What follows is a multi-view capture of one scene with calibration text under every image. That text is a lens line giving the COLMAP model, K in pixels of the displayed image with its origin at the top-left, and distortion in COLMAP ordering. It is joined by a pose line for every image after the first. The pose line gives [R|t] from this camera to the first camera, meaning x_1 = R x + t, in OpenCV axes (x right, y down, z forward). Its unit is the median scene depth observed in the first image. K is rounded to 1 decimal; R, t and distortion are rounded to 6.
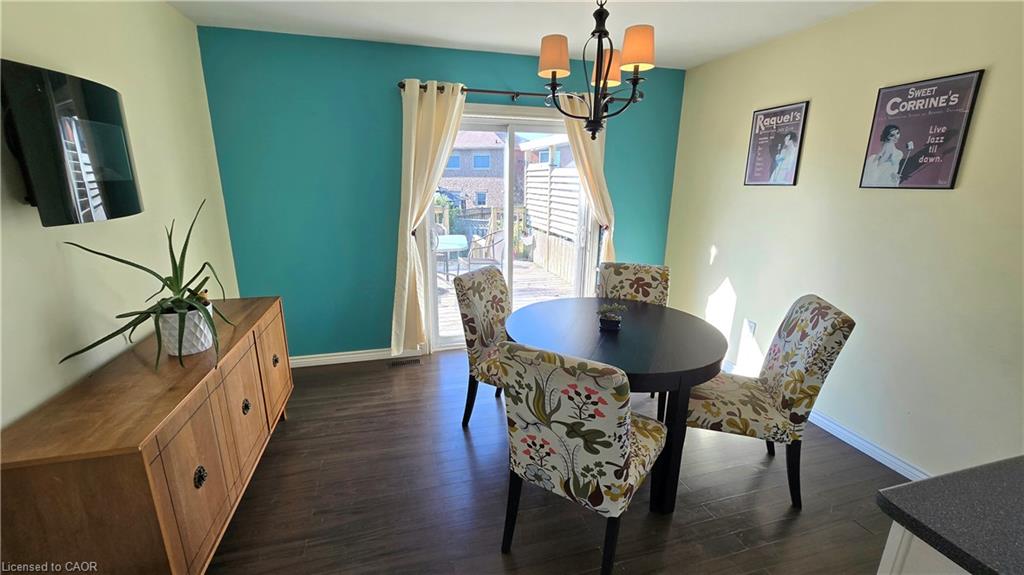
lens RADIAL K [[413.2, 0, 514.1], [0, 413.2, 286.6], [0, 0, 1]] dist [-0.003984, -0.000306]
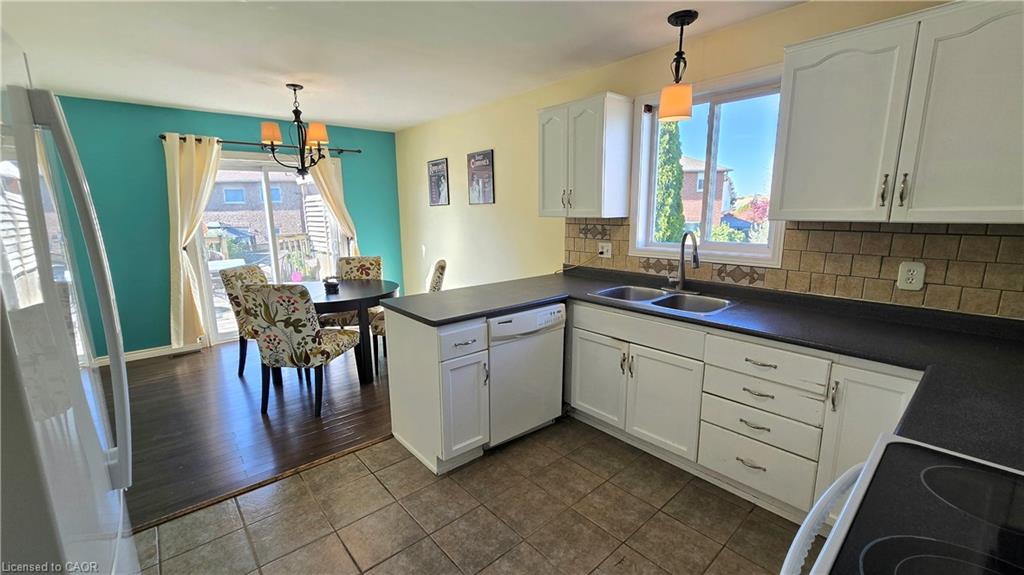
lens RADIAL K [[413.2, 0, 509.9], [0, 413.2, 289.6], [0, 0, 1]] dist [-0.003984, -0.000306]
pose [[0.909581, -0.101130, 0.403033, 0.171547], [0.127616, 0.991043, -0.039334, 0.206306], [-0.395445, 0.087211, 0.914340, -0.651714]]
